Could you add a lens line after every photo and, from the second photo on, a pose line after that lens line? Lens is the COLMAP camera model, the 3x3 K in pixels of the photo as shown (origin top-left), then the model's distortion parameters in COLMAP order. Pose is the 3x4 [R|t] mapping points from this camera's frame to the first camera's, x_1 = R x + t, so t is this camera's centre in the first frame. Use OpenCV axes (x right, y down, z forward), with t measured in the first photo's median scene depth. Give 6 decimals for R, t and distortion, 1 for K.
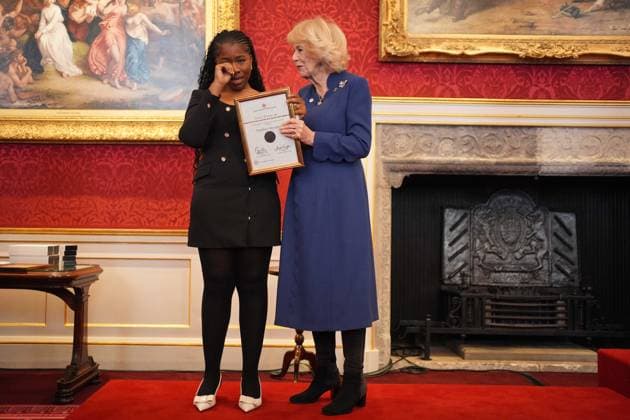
lens RADIAL K [[617.6, 0, 304.7], [0, 617.6, 209.1], [0, 0, 1]] dist [-0.021016, 0.147956]
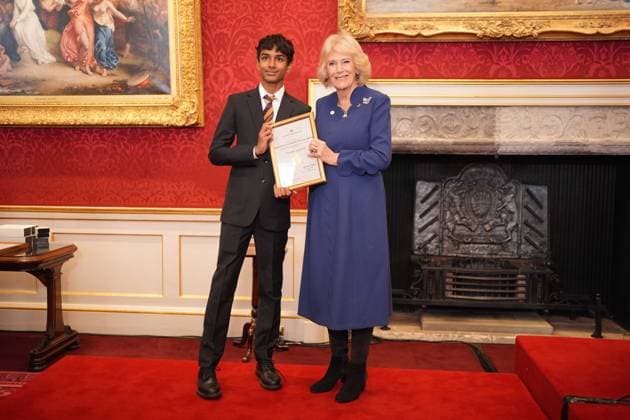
lens RADIAL K [[617.6, 0, 304.7], [0, 617.6, 209.1], [0, 0, 1]] dist [-0.021016, 0.147956]
pose [[0.995374, 0.004105, -0.095988, 0.165956], [0.007152, 0.993148, 0.116642, -0.087603], [0.095809, -0.116789, 0.988525, -0.034883]]
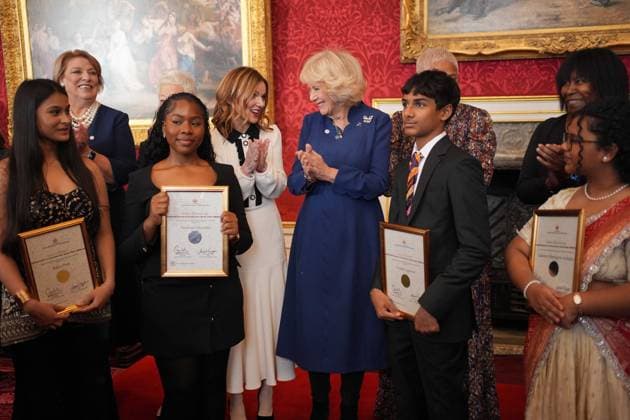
lens RADIAL K [[610.6, 0, 306.6], [0, 610.6, 208.8], [0, 0, 1]] dist [-0.016672, 0.139207]
pose [[0.970924, 0.004738, -0.239343, 0.216979], [0.020141, 0.994642, 0.101397, -0.102314], [0.238541, -0.103269, 0.965626, -0.069265]]
